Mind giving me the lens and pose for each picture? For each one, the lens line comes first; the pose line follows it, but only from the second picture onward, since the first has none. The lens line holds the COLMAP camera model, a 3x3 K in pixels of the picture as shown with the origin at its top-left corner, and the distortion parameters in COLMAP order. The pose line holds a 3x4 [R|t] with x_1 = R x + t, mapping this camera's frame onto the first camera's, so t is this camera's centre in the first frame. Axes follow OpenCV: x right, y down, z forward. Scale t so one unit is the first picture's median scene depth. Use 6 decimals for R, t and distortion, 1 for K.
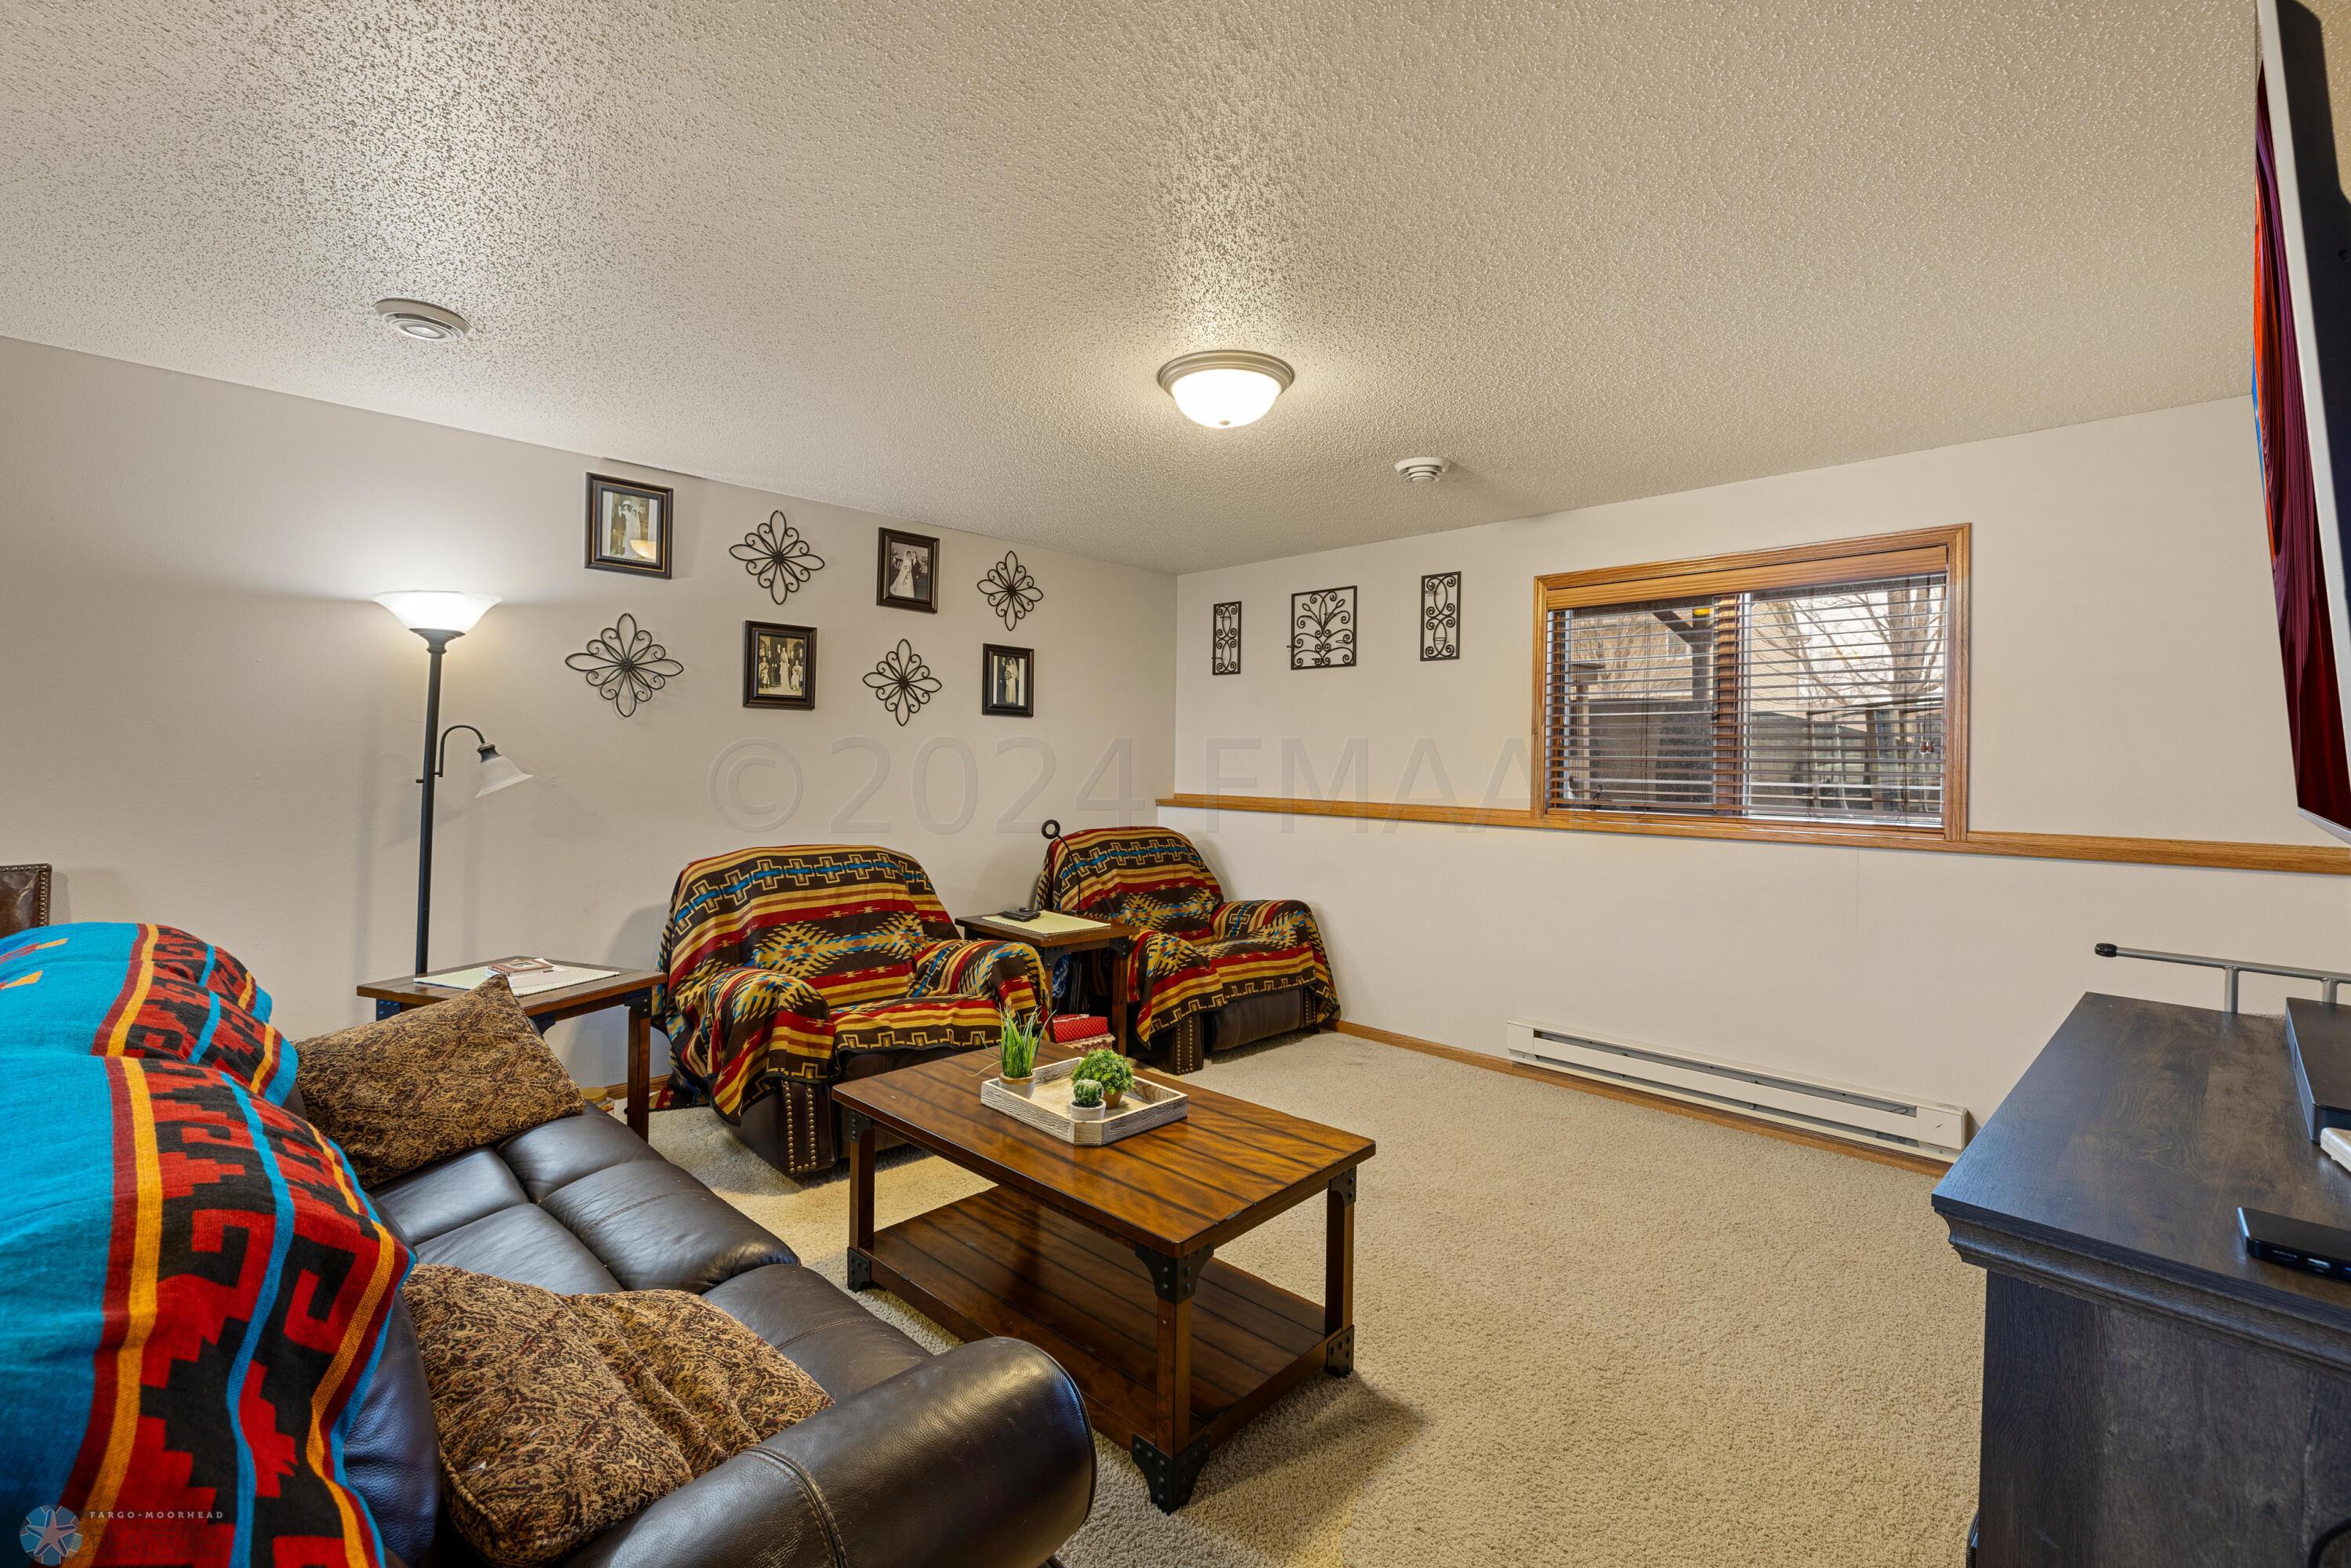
lens RADIAL K [[1004.6, 0, 1163.4], [0, 1004.6, 769.6], [0, 0, 1]] dist [0.000174, 0.000246]
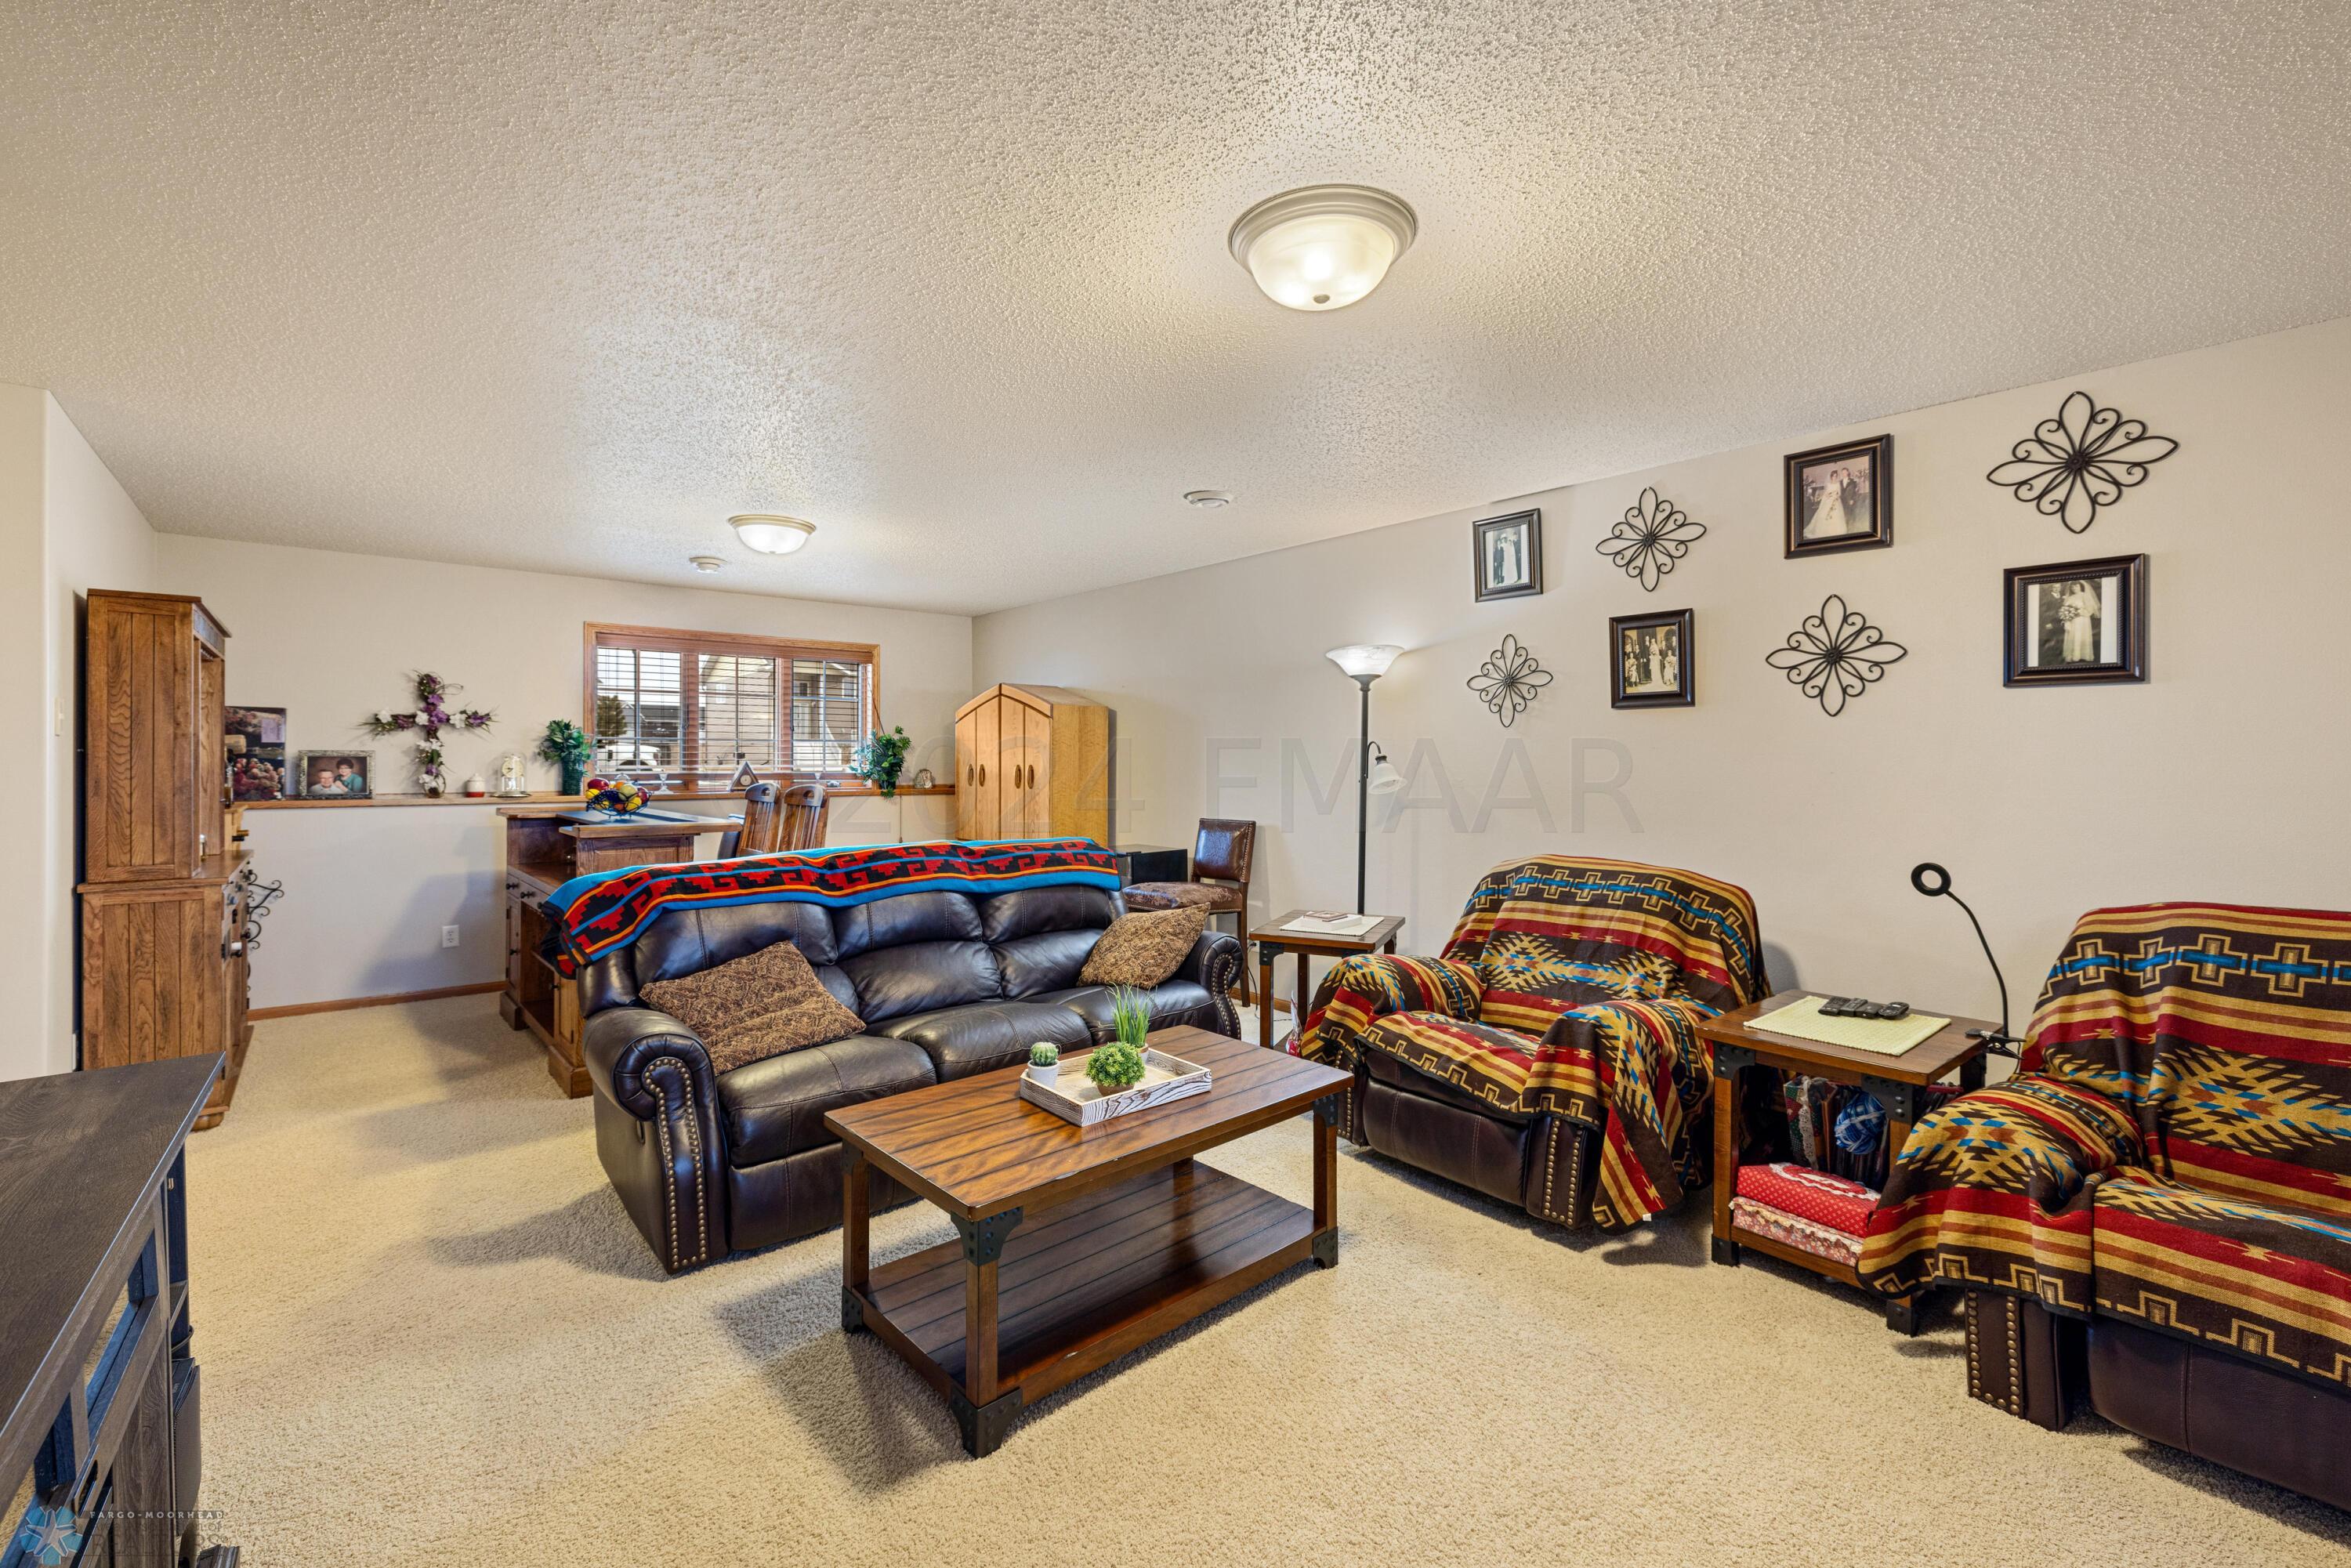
lens RADIAL K [[1004.6, 0, 1163.4], [0, 1004.6, 769.6], [0, 0, 1]] dist [0.000174, 0.000246]
pose [[-0.089193, -0.004989, -0.996002, 0.545722], [-0.010791, 0.999934, -0.004042, 0.002878], [0.995956, 0.010387, -0.089241, 0.647347]]
